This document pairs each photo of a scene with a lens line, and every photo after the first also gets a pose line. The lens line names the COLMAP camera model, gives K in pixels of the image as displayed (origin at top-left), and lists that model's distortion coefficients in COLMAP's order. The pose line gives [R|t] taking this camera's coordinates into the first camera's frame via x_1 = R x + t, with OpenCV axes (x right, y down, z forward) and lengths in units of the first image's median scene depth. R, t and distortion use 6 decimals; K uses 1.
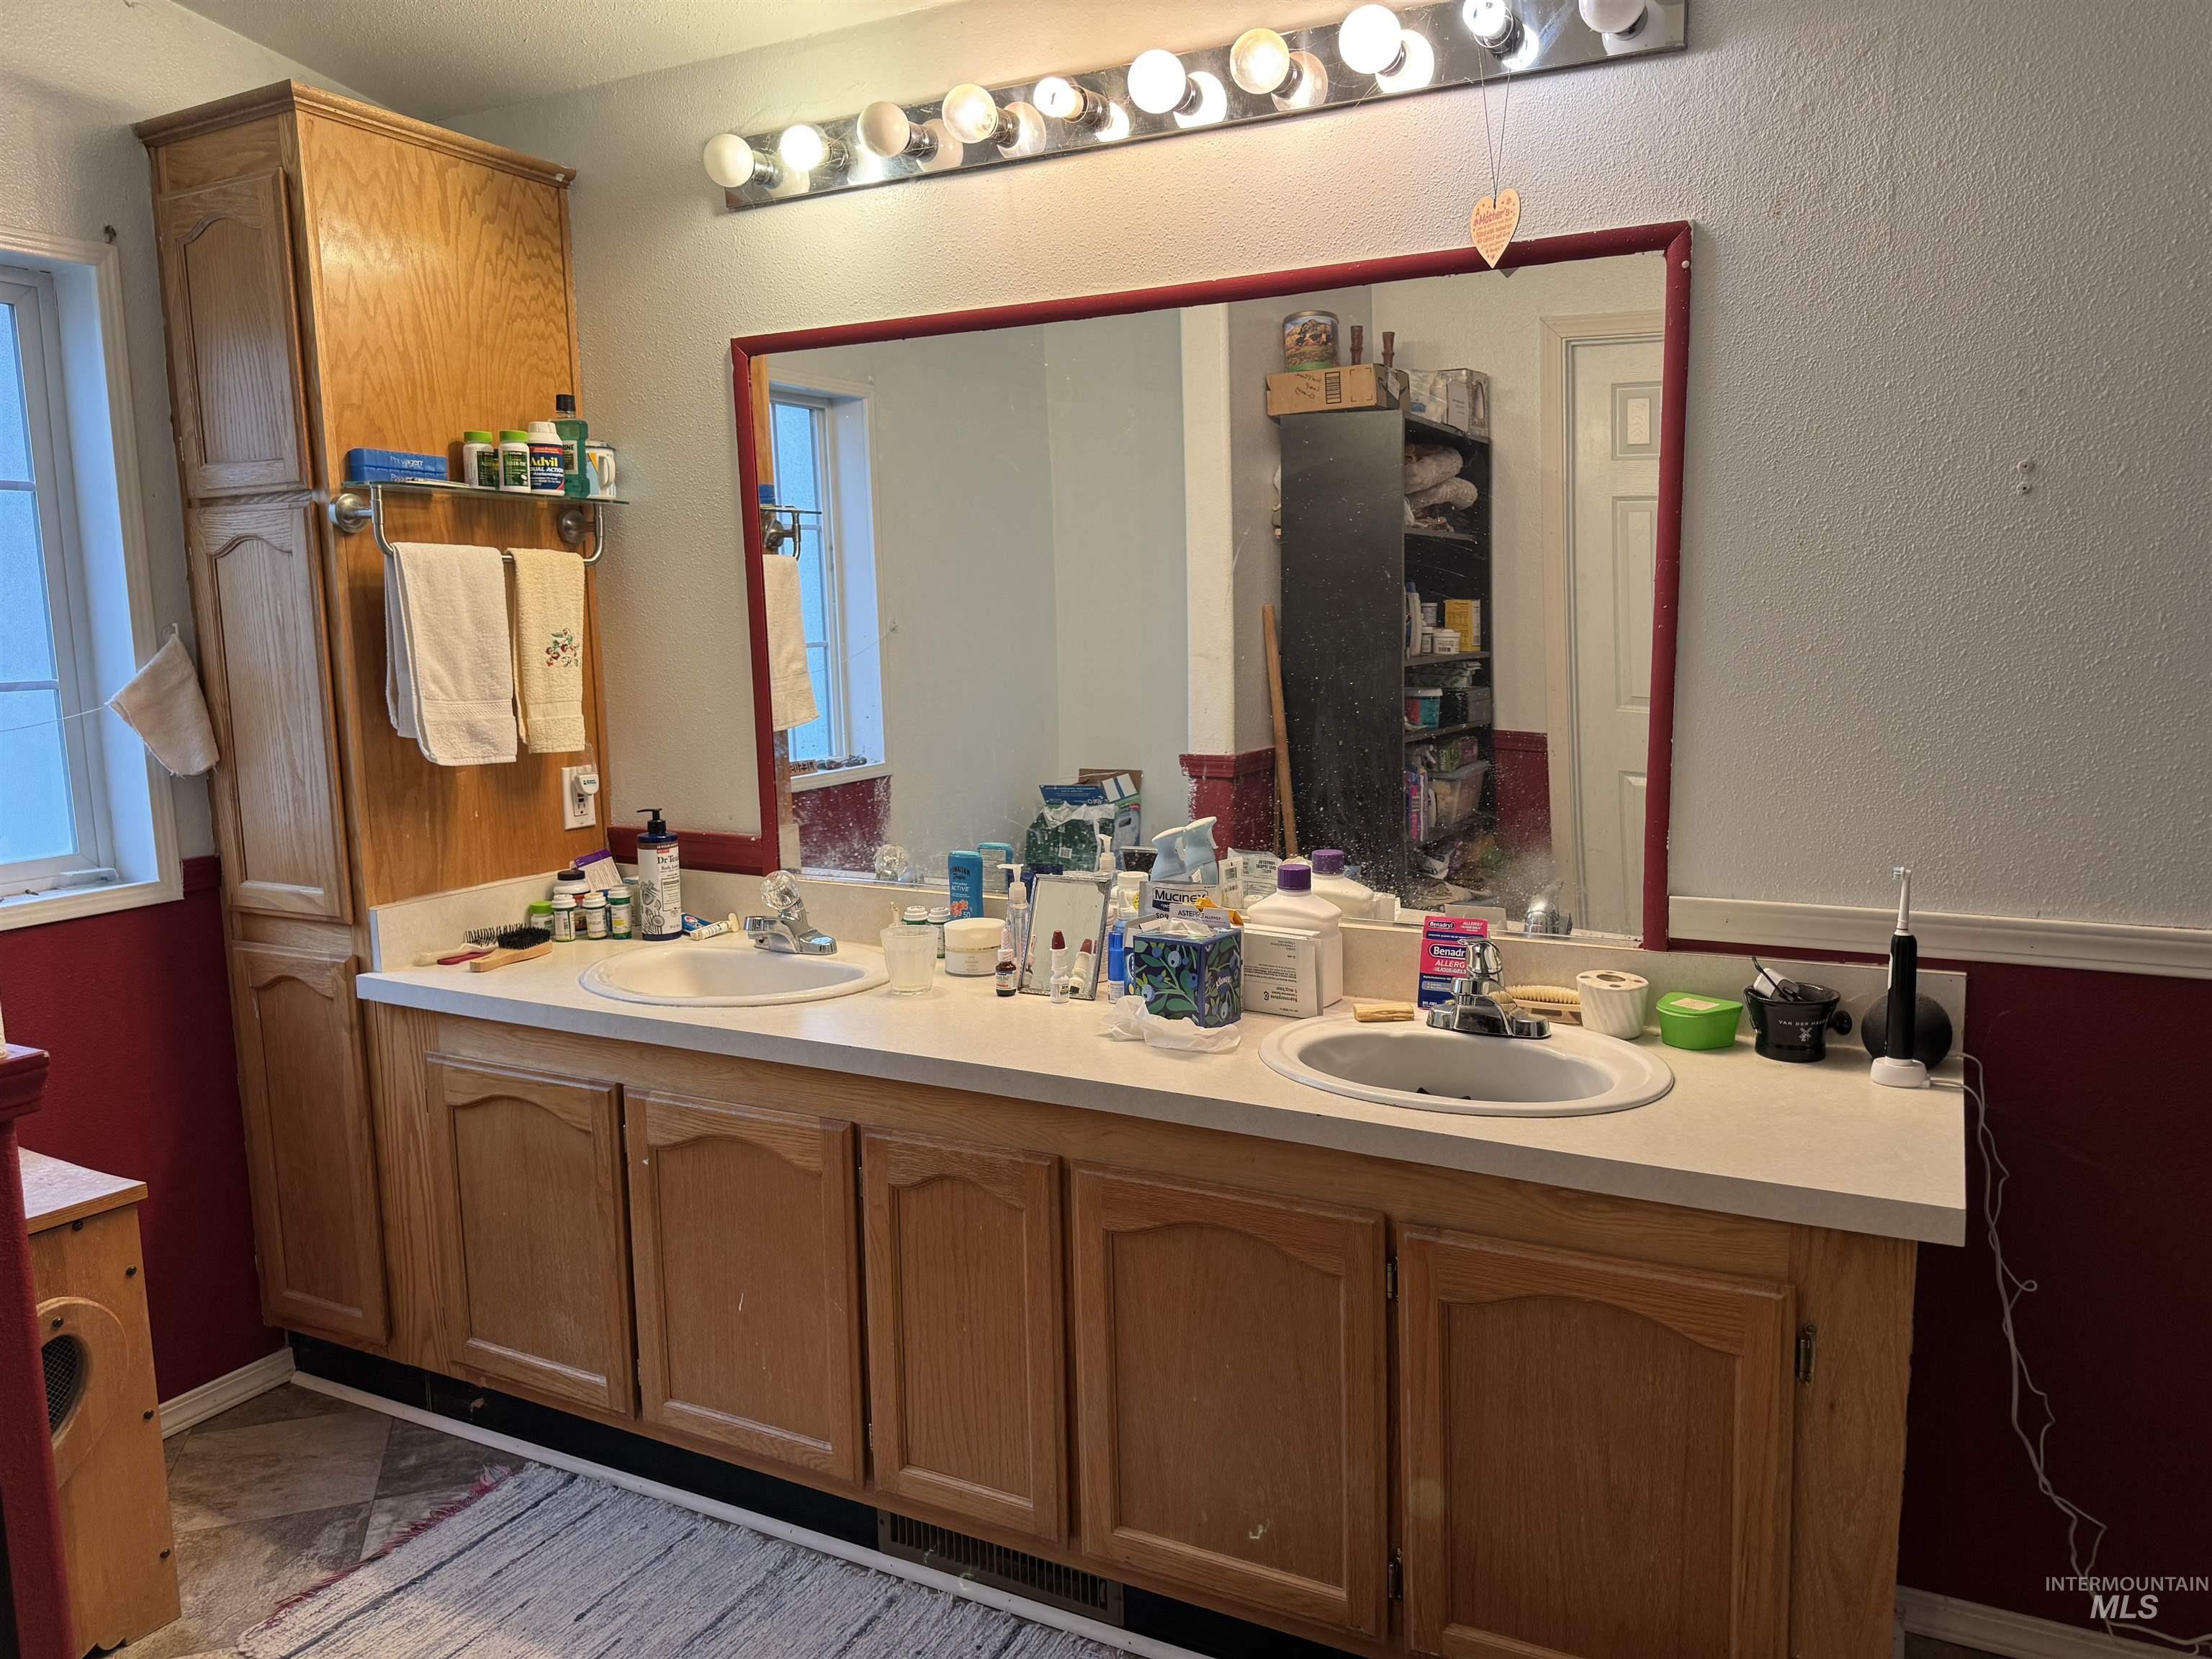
lens RADIAL K [[1584.7, 0, 1101.5], [0, 1584.7, 825.6], [0, 0, 1]] dist [0.061434, -0.076767]
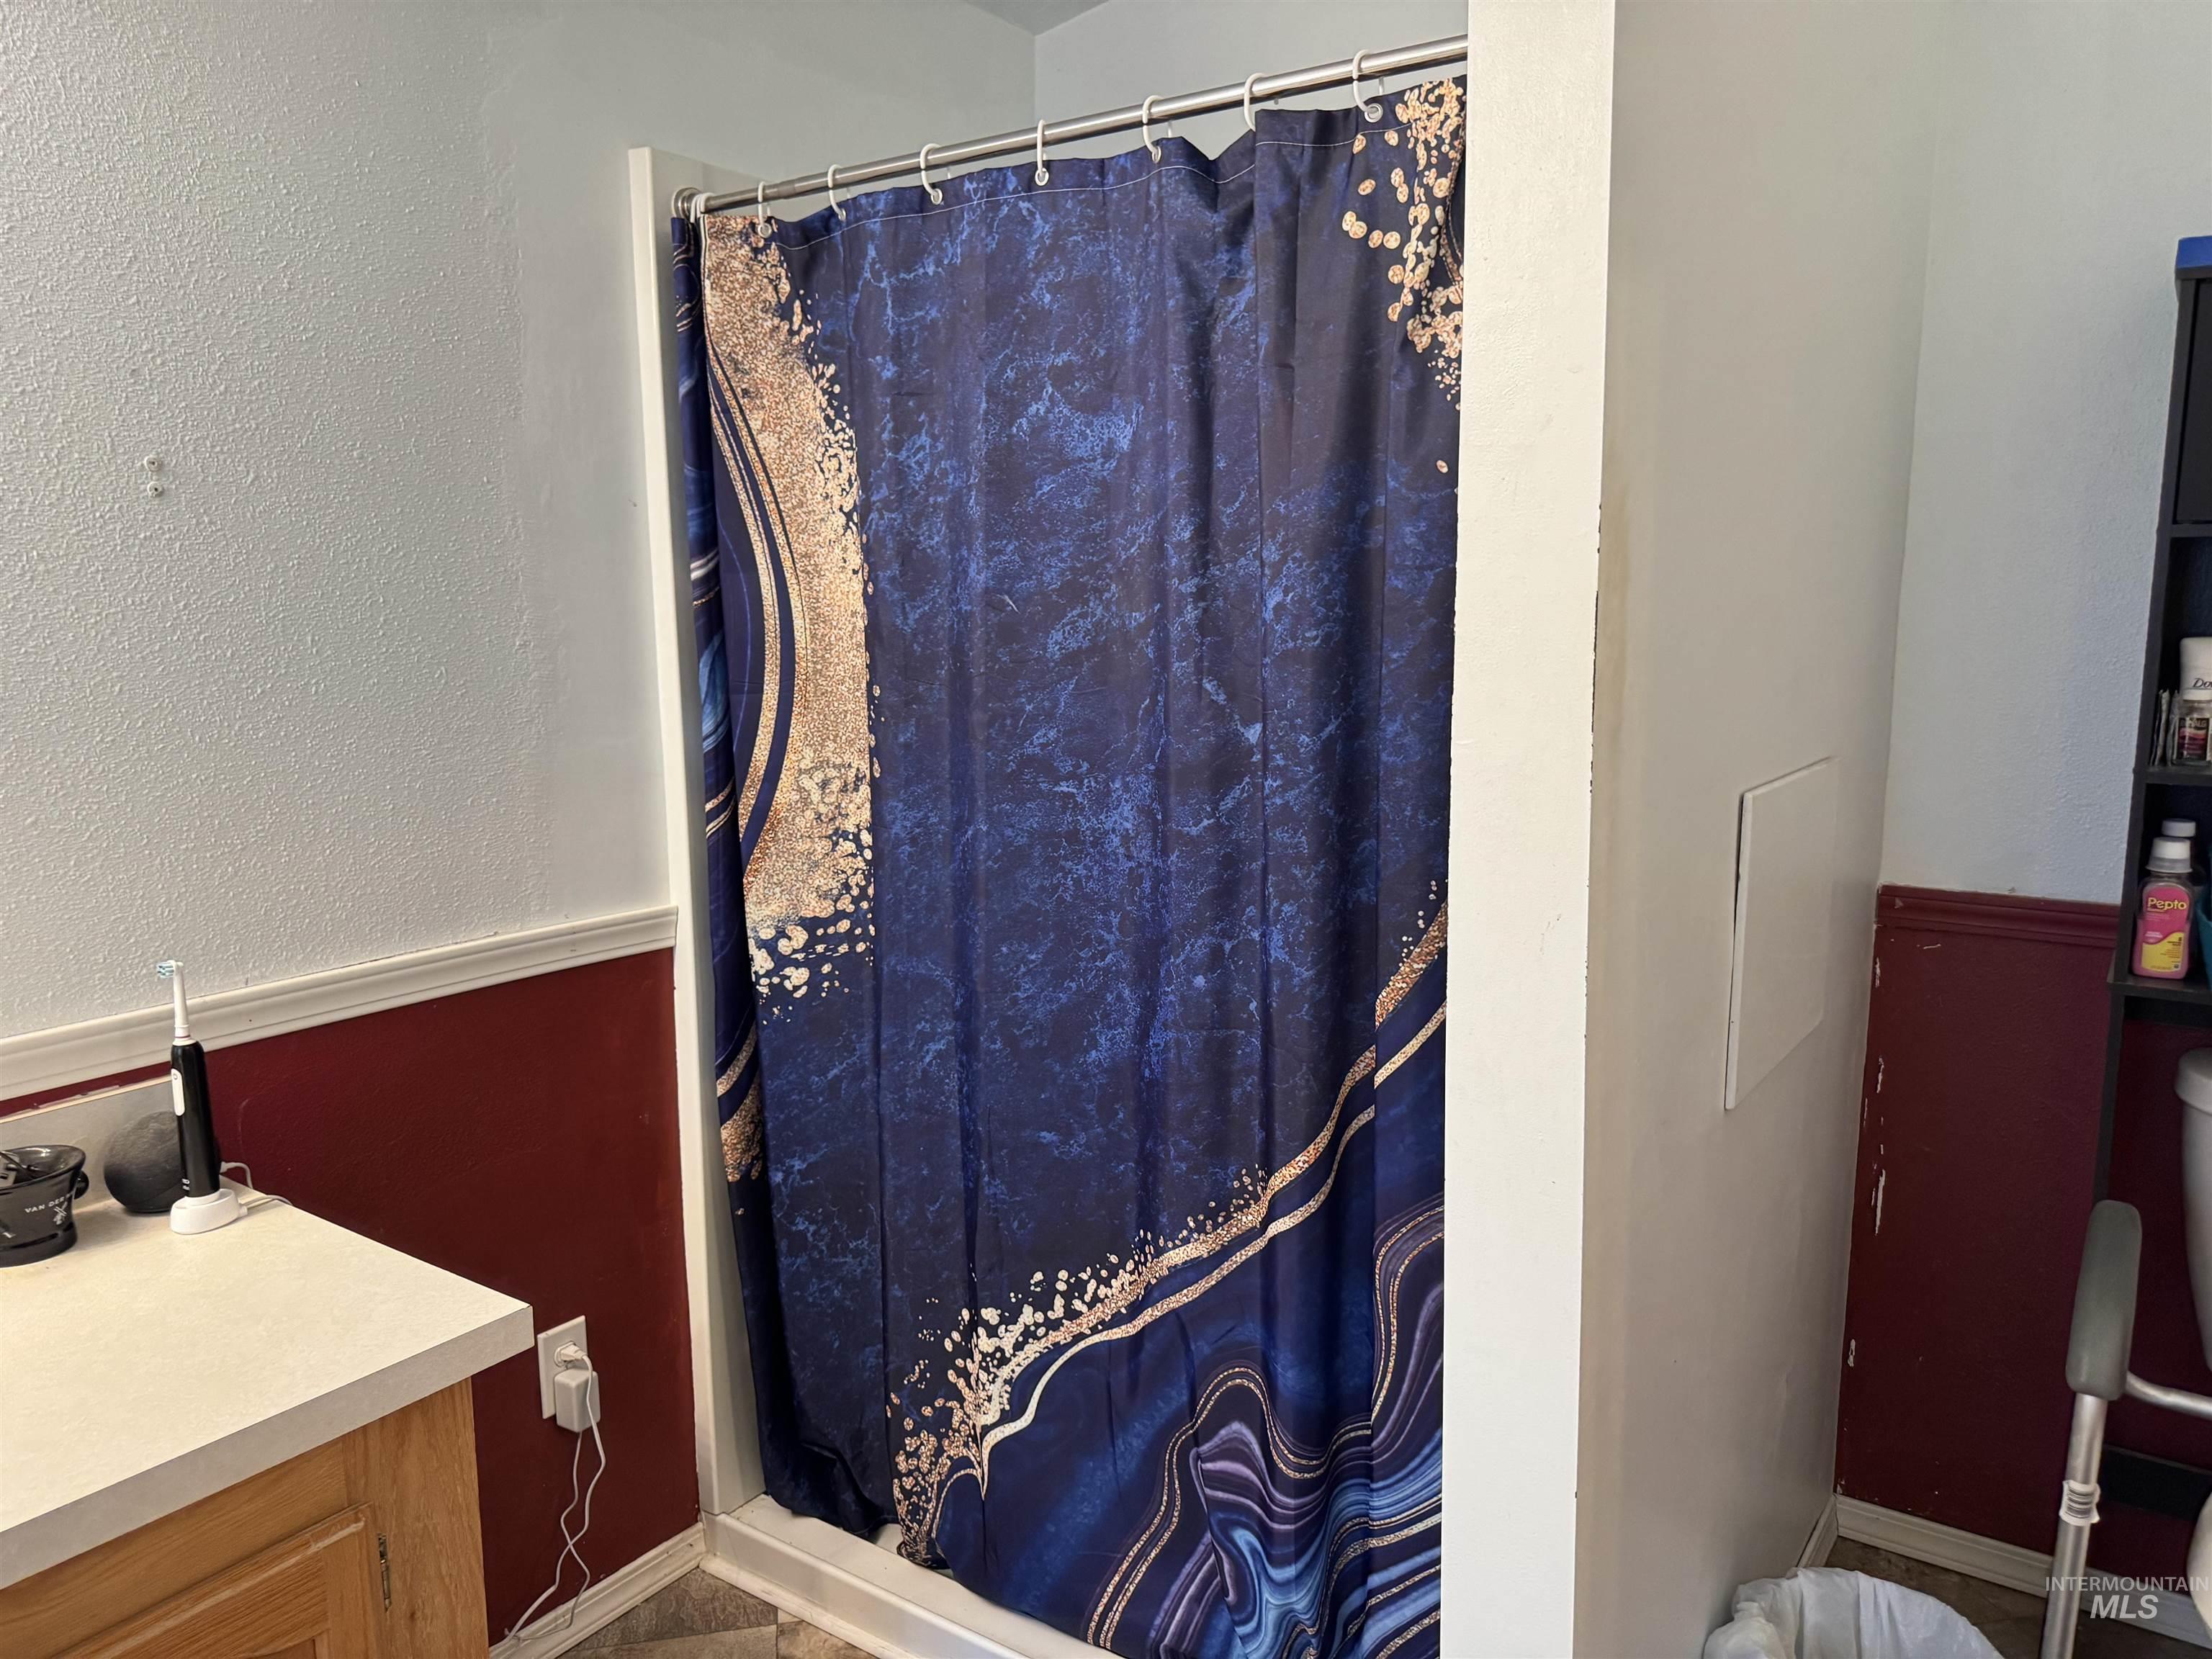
lens RADIAL K [[1584.7, 0, 1098.1], [0, 1584.7, 828.2], [0, 0, 1]] dist [0.061434, -0.076767]
pose [[0.103855, -0.135176, 0.985364, -0.223516], [0.129318, 0.984146, 0.121380, -0.074924], [-0.986150, 0.114820, 0.119689, 0.437993]]
